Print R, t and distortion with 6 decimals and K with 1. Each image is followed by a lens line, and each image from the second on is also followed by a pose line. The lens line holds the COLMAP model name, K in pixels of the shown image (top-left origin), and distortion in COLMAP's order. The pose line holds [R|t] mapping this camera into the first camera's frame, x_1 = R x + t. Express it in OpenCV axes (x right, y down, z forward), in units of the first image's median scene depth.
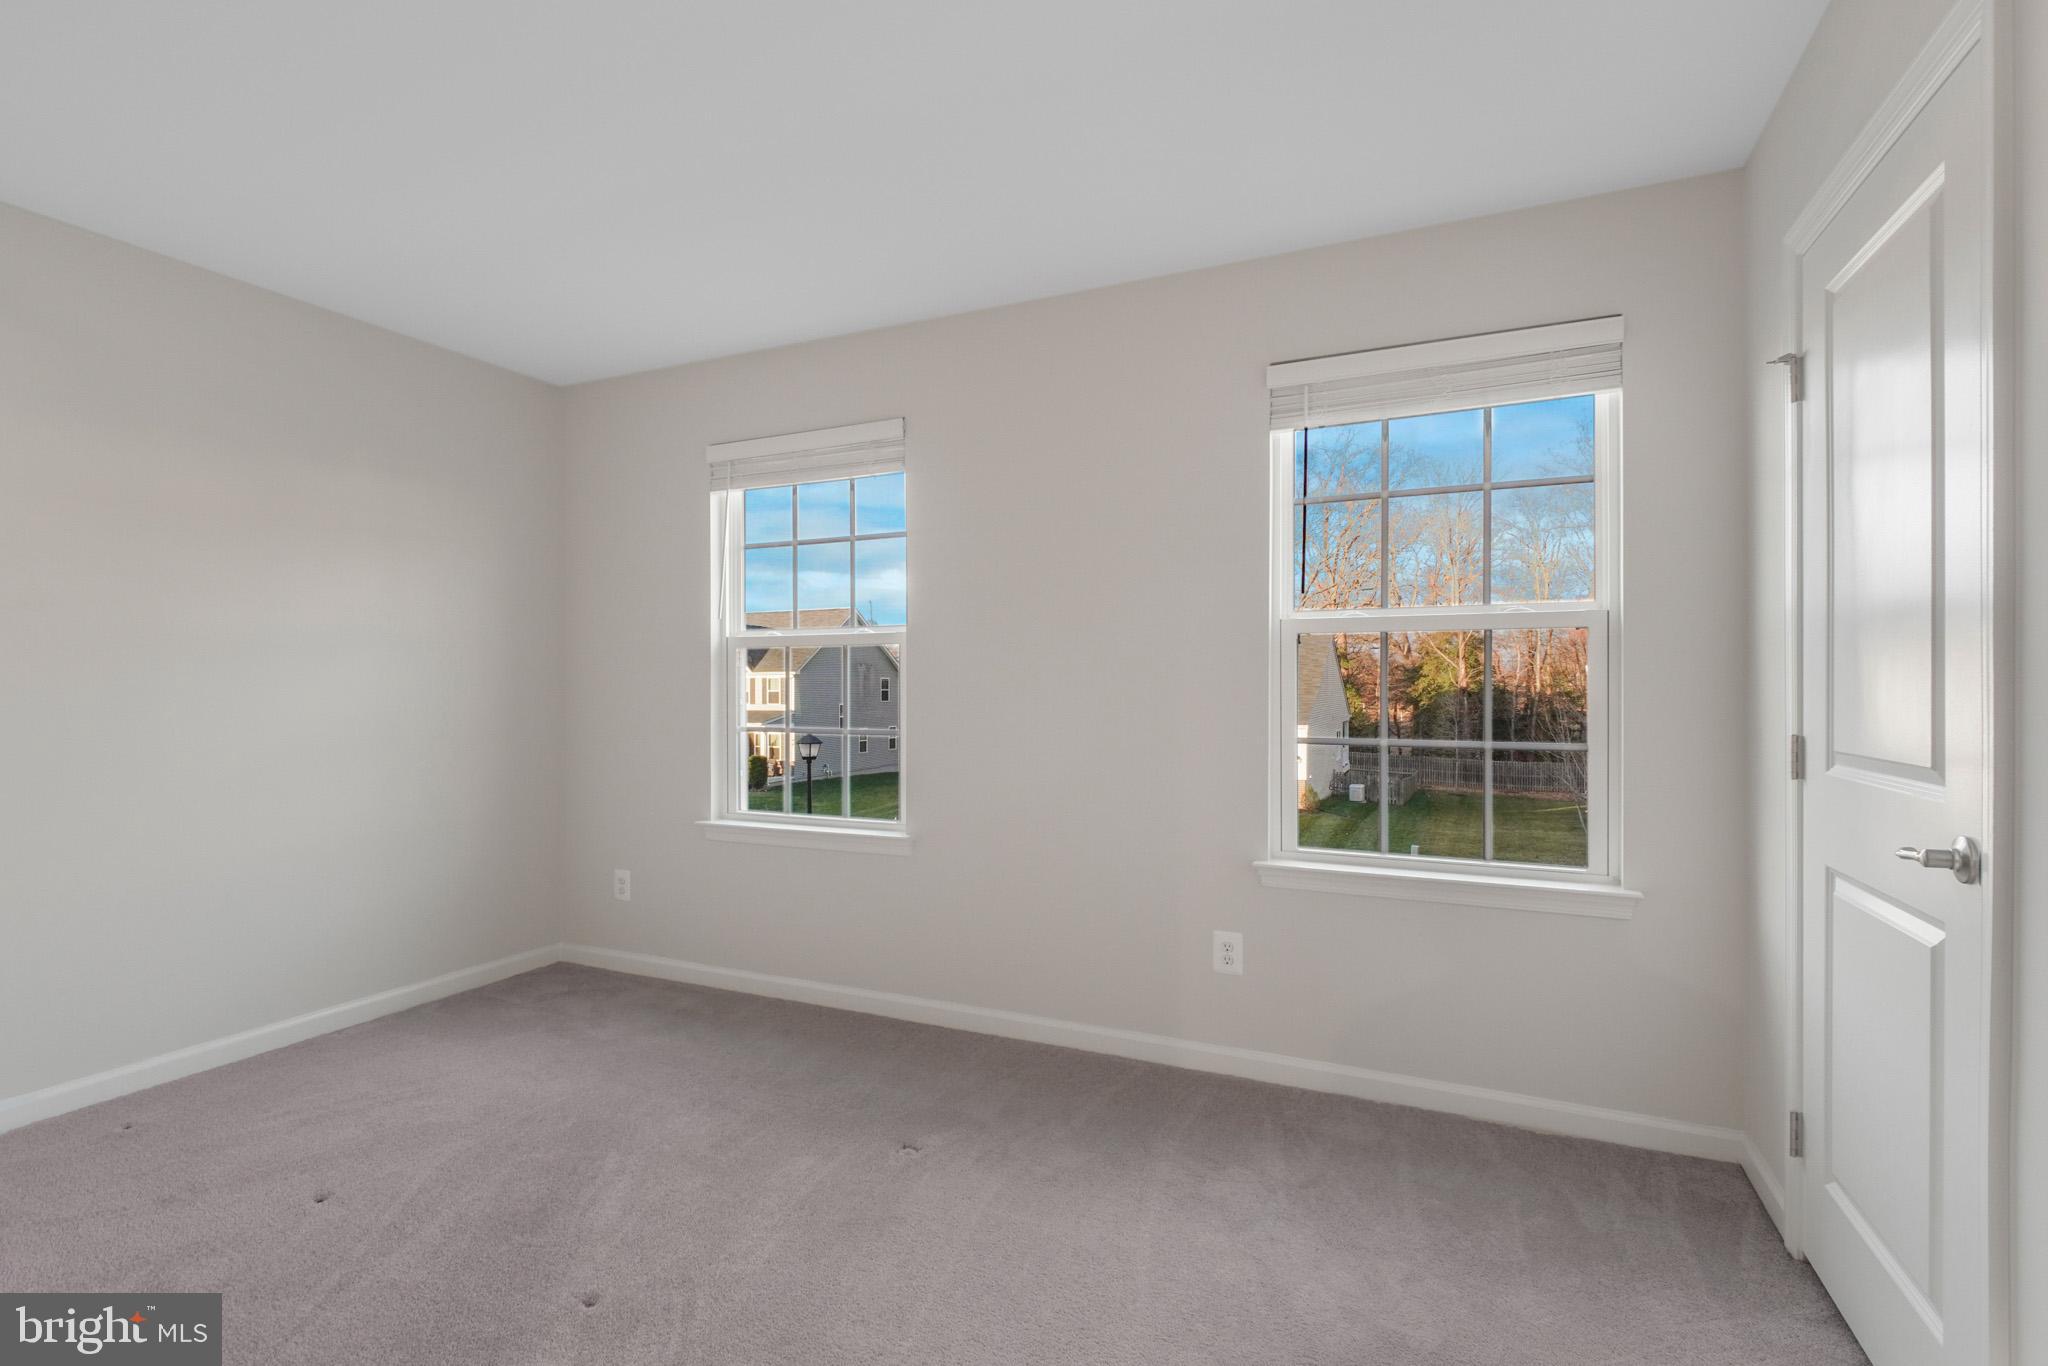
lens RADIAL K [[951.0, 0, 1024.0], [0, 951.0, 683.0], [0, 0, 1]] dist [0.026266, -0.000105]
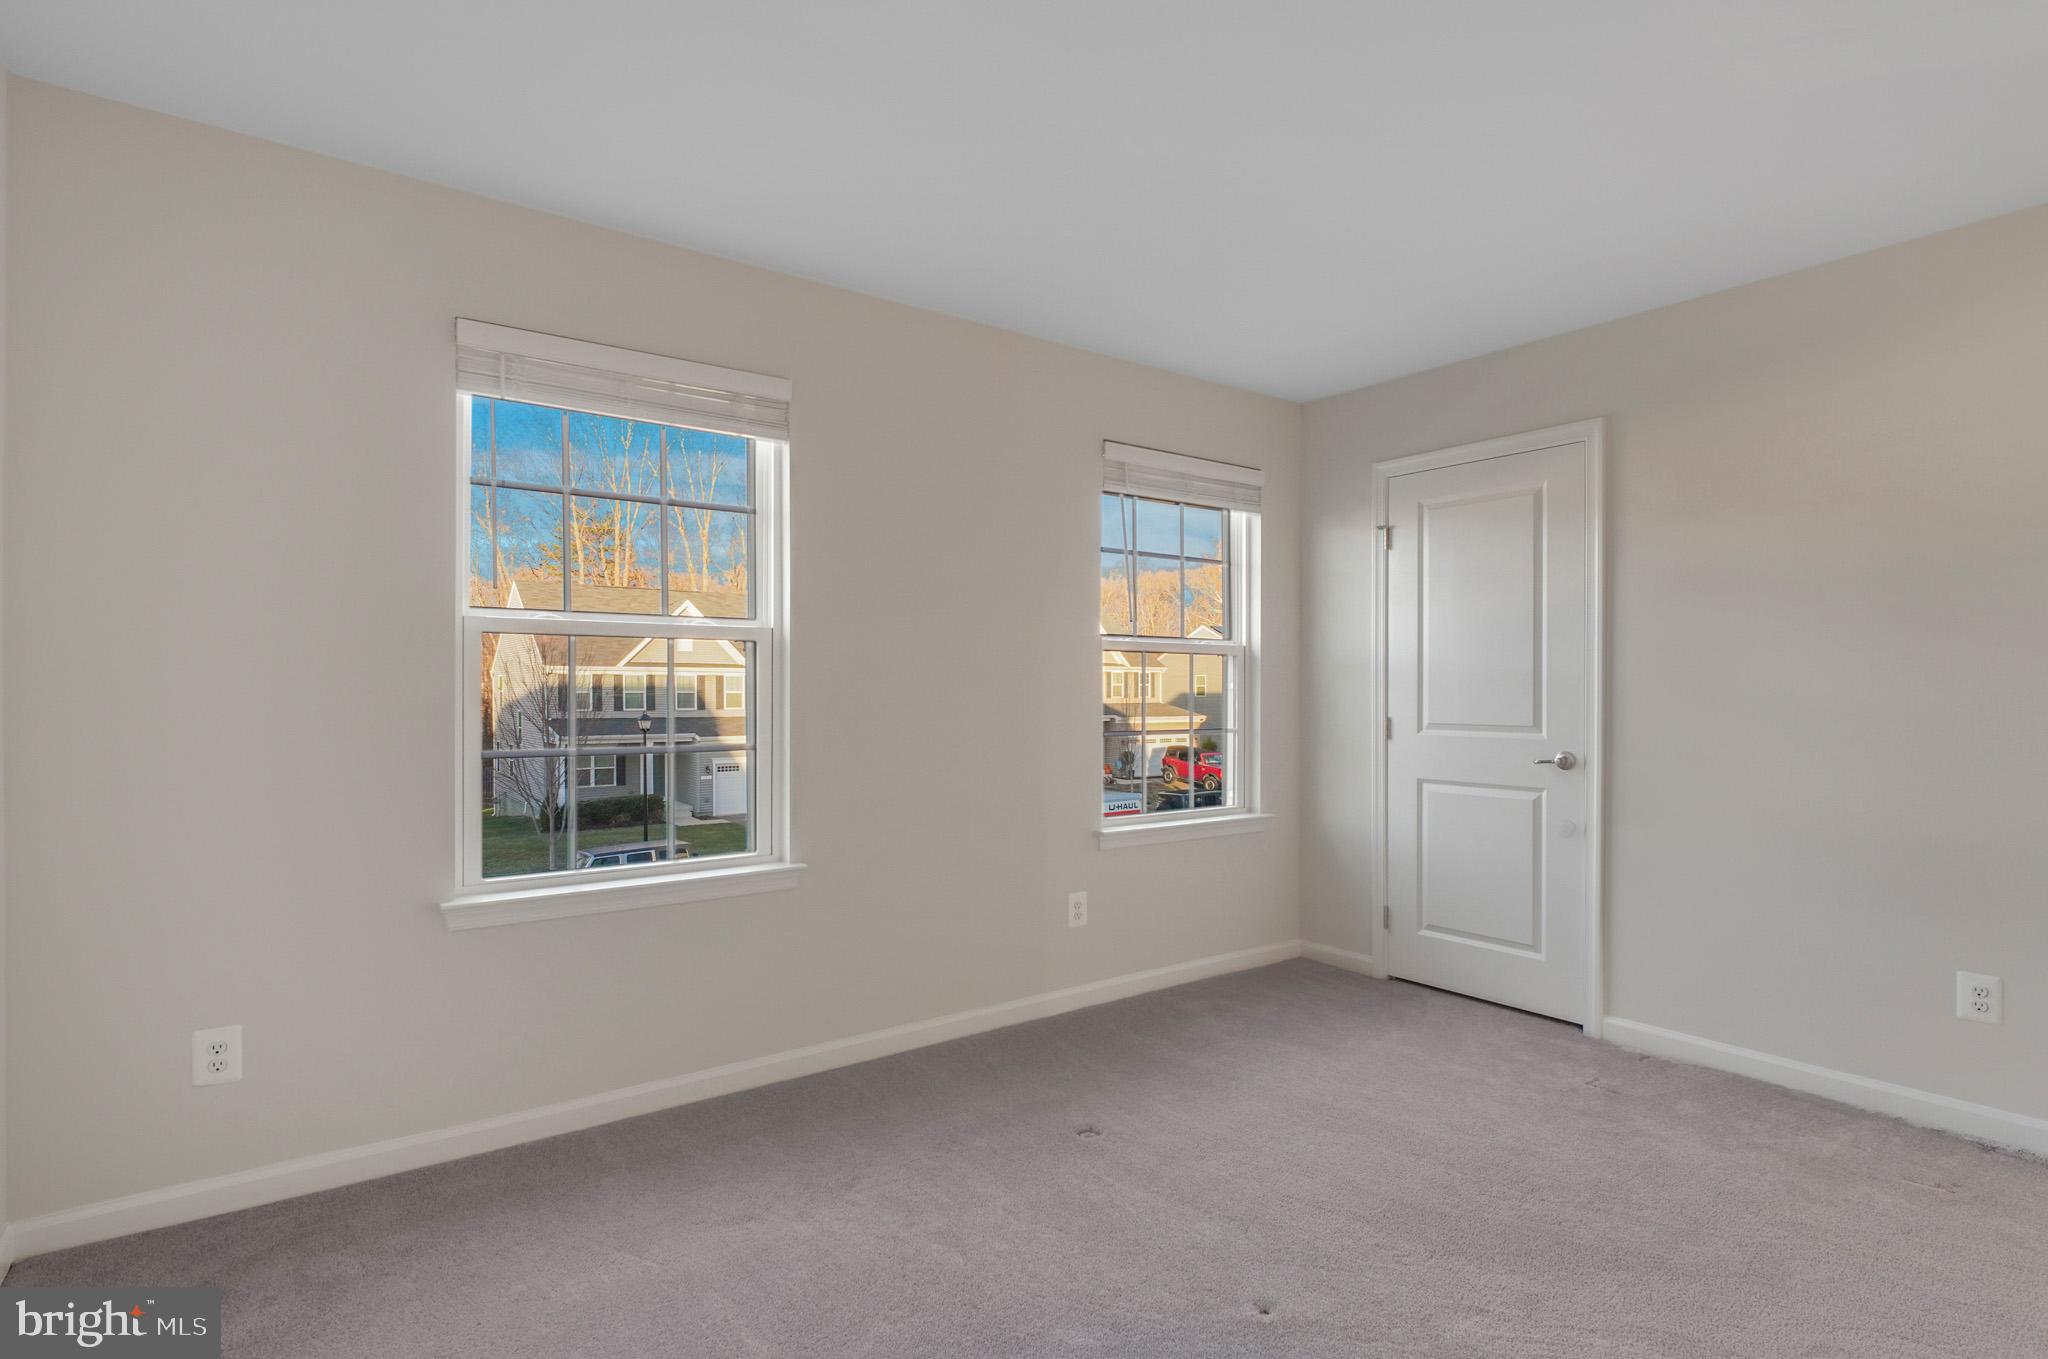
lens RADIAL K [[1012.9, 0, 1000.7], [0, 1012.9, 684.7], [0, 0, 1]] dist [0.022595, -0.000877]
pose [[0.494798, 0.008595, 0.868965, -0.681133], [-0.003342, 0.999963, -0.007988, 0.003499], [-0.869001, 0.001048, 0.494809, 0.311199]]
